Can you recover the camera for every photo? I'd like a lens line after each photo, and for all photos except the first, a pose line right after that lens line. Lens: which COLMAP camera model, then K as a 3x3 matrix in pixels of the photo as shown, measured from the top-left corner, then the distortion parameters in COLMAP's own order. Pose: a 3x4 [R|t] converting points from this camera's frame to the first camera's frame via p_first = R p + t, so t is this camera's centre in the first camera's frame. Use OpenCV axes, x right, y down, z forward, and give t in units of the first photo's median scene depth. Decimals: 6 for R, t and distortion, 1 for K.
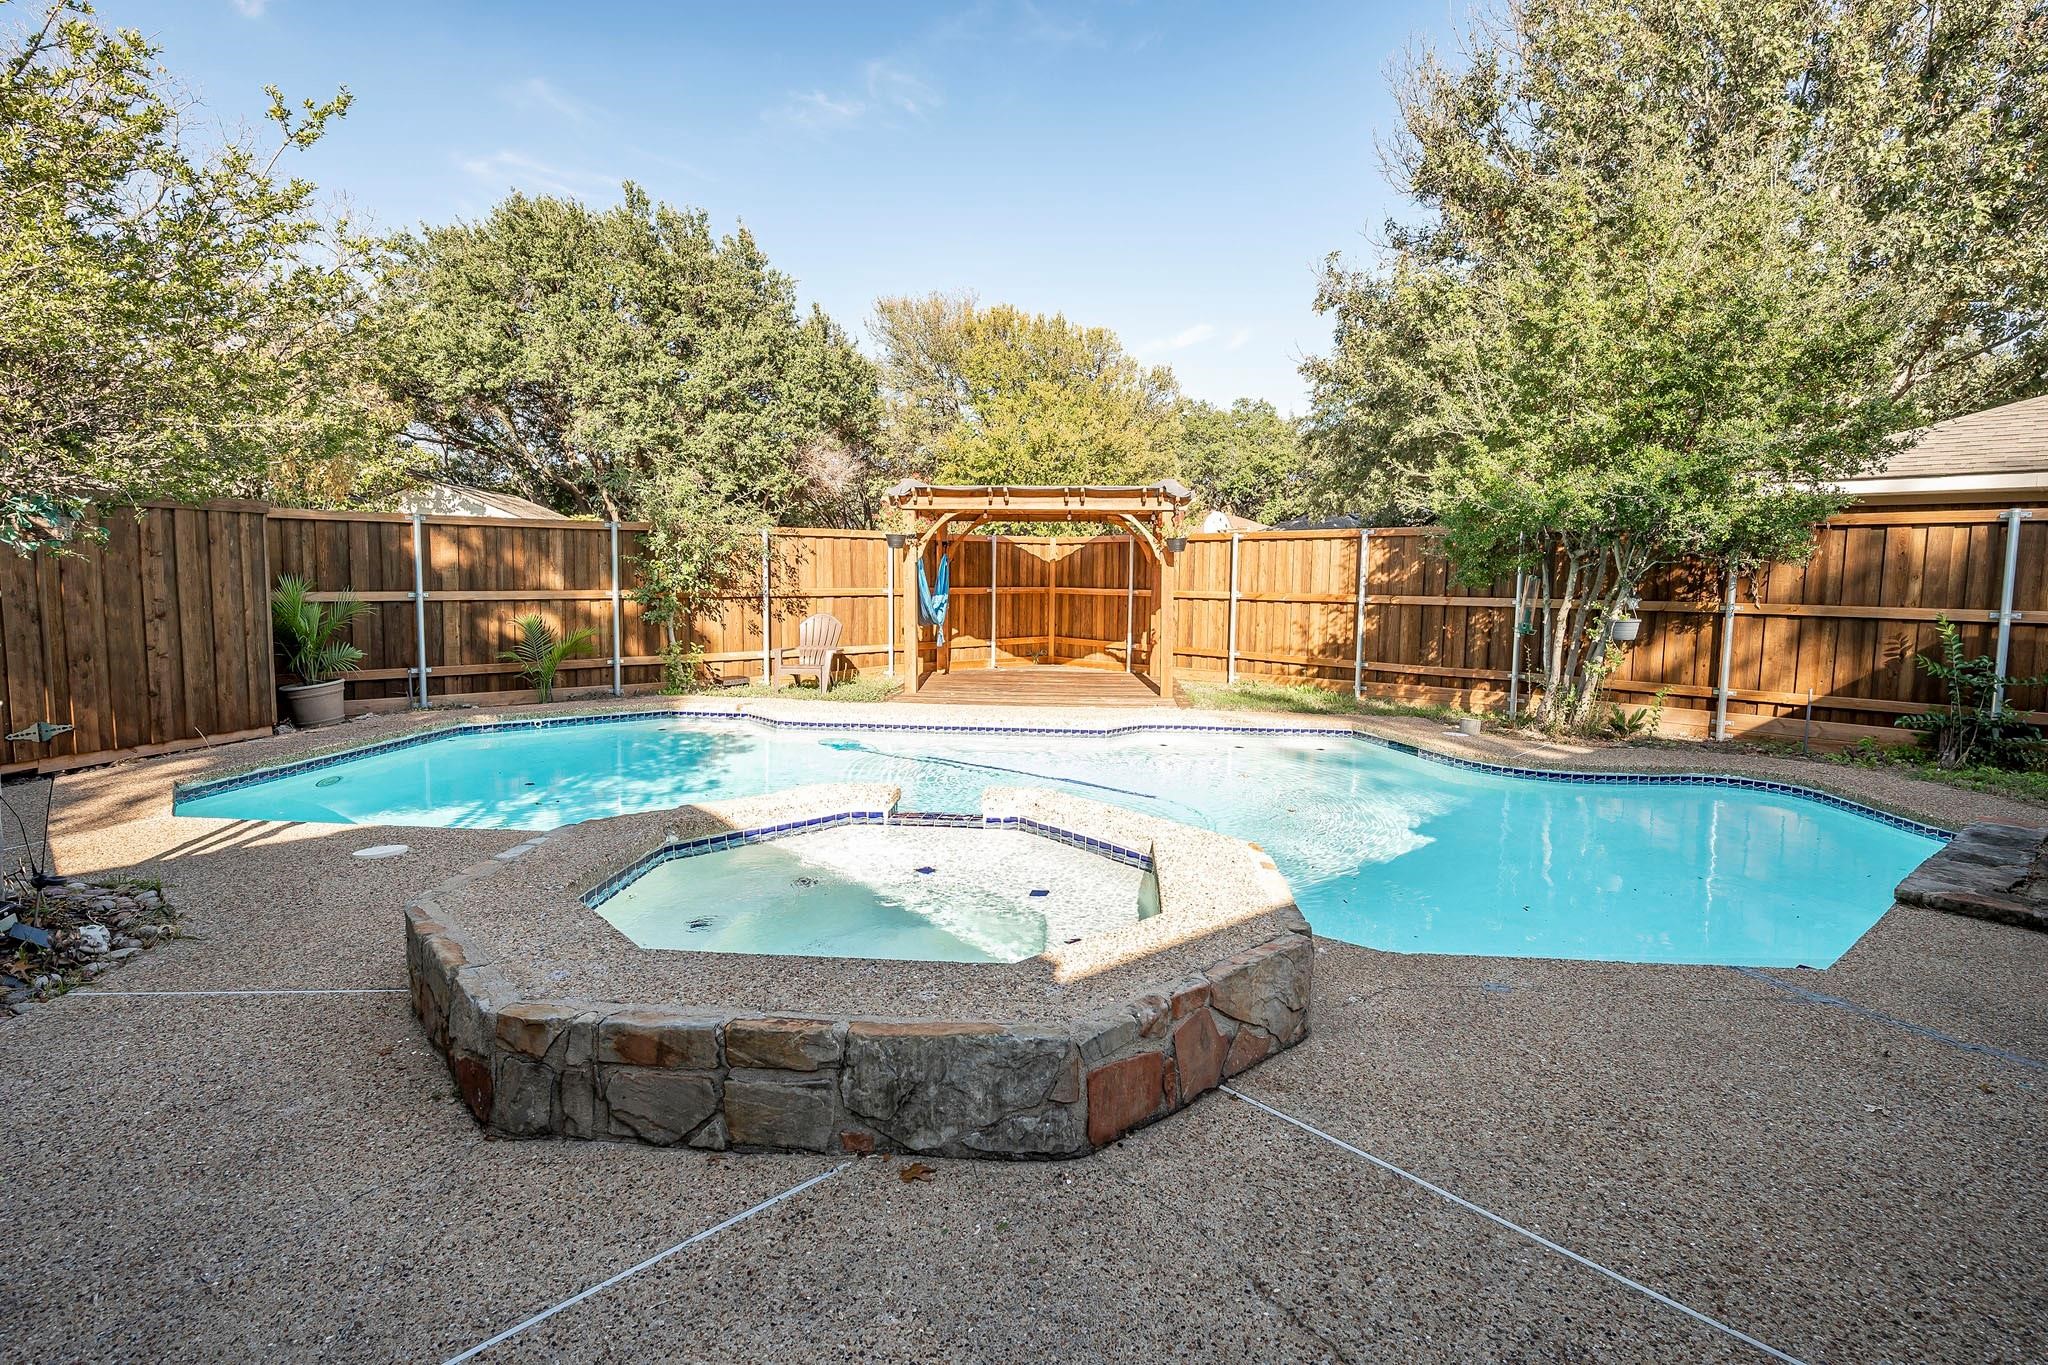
lens RADIAL K [[1038.8, 0, 1106.2], [0, 1038.8, 639.9], [0, 0, 1]] dist [0.004356, 0.002246]
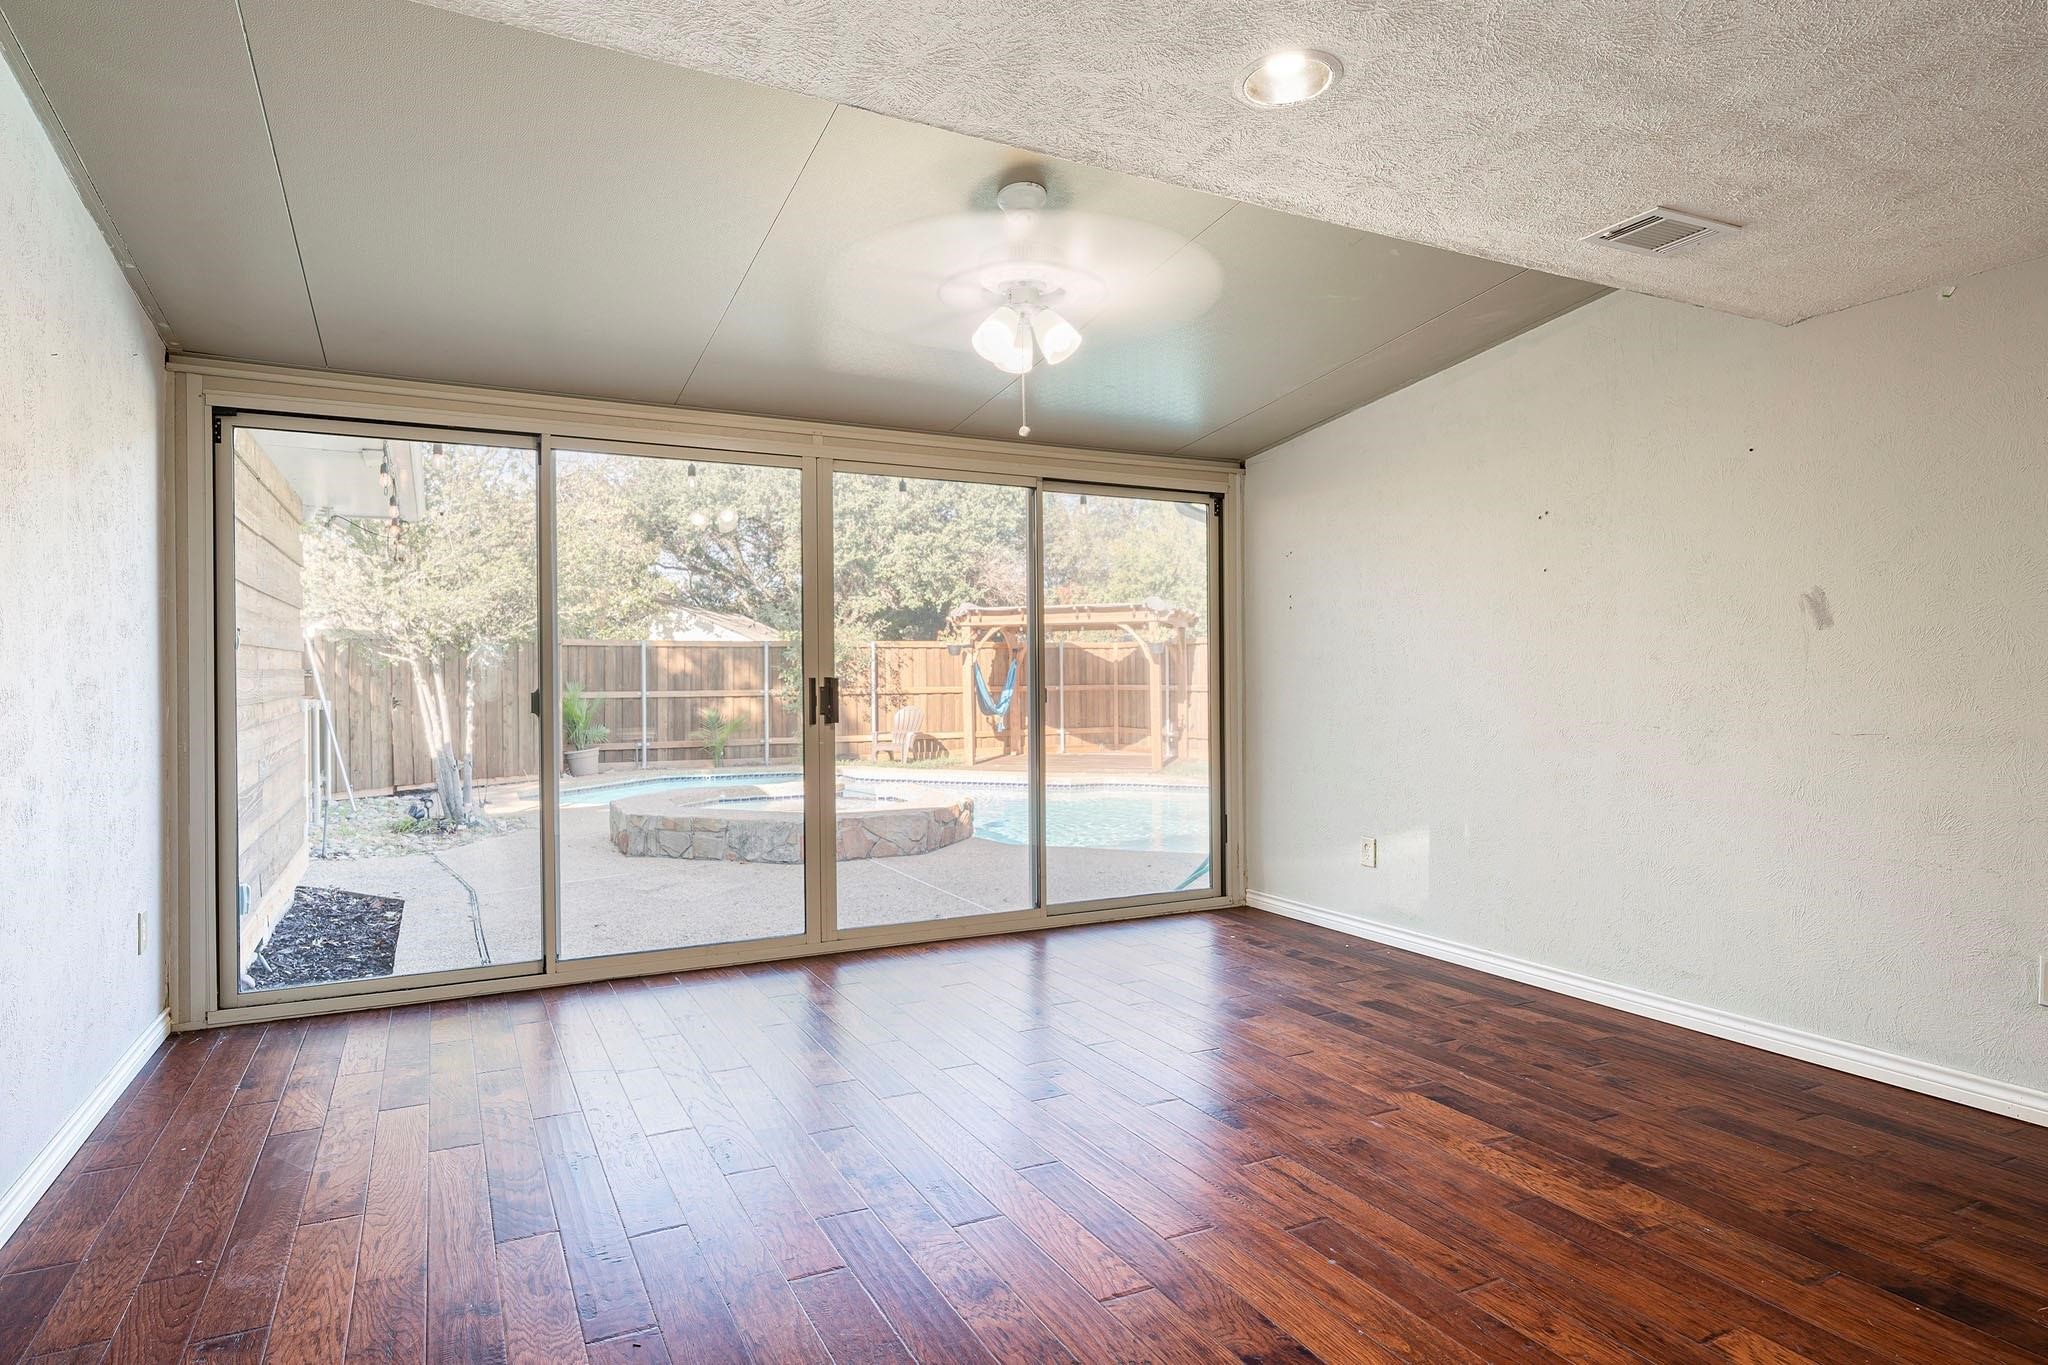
lens RADIAL K [[1144.4, 0, 1018.4], [0, 1144.4, 678.7], [0, 0, 1]] dist [0.012625, 0.000139]
pose [[0.958313, -0.016432, -0.285248, 0.270704], [-0.001913, 0.997954, -0.063913, 0.032925], [0.285714, 0.061794, 0.956321, -0.350866]]
